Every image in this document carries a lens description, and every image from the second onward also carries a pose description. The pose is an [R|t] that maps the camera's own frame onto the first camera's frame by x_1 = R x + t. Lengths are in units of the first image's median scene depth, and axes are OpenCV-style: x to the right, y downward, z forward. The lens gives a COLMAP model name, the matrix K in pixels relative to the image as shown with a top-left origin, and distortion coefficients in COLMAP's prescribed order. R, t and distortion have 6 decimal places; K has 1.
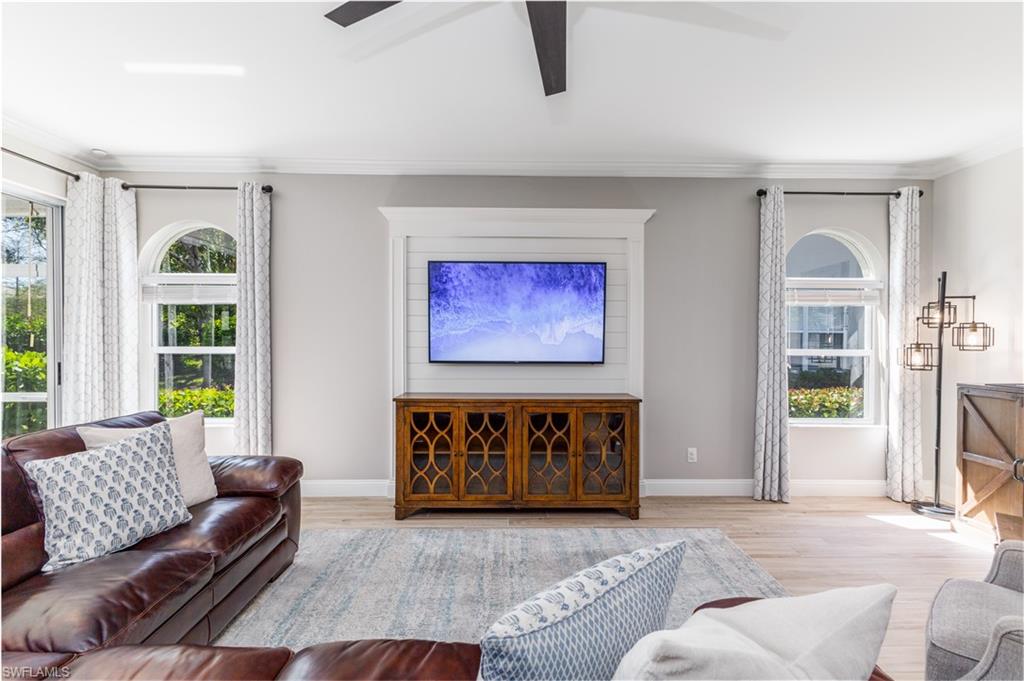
lens RADIAL K [[444.4, 0, 515.8], [0, 444.4, 336.8], [0, 0, 1]] dist [0.020024, -0.004661]
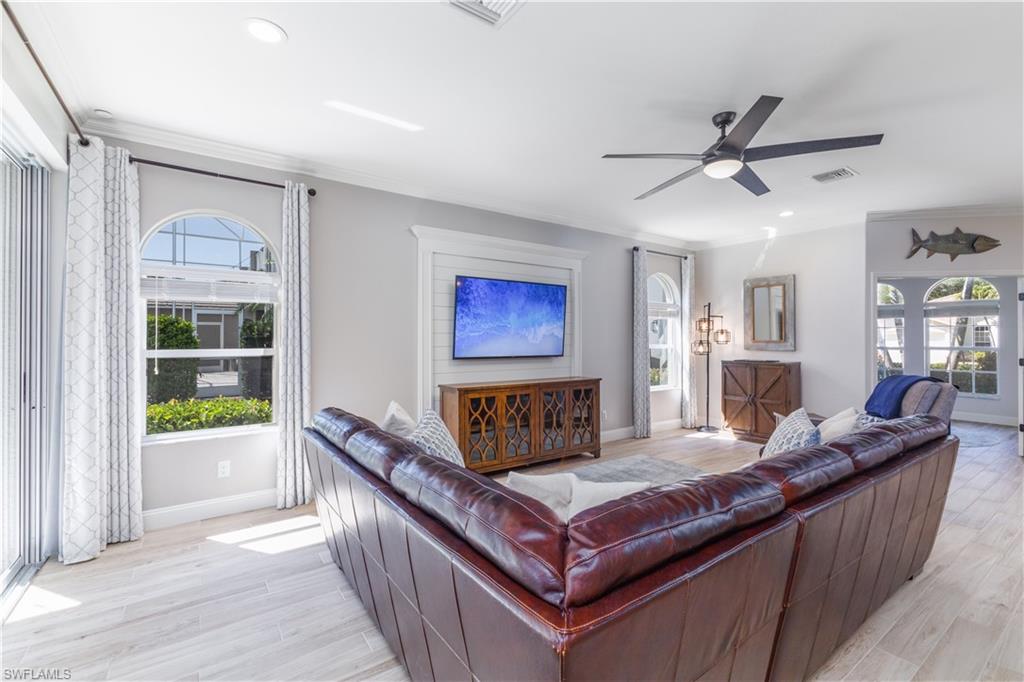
lens RADIAL K [[444.4, 0, 515.8], [0, 444.4, 337.3], [0, 0, 1]] dist [0.020024, -0.004661]
pose [[0.829431, -0.001819, 0.558607, -0.735653], [0.000900, 0.999998, 0.001920, -0.003471], [-0.558609, -0.001090, 0.829431, -0.096280]]
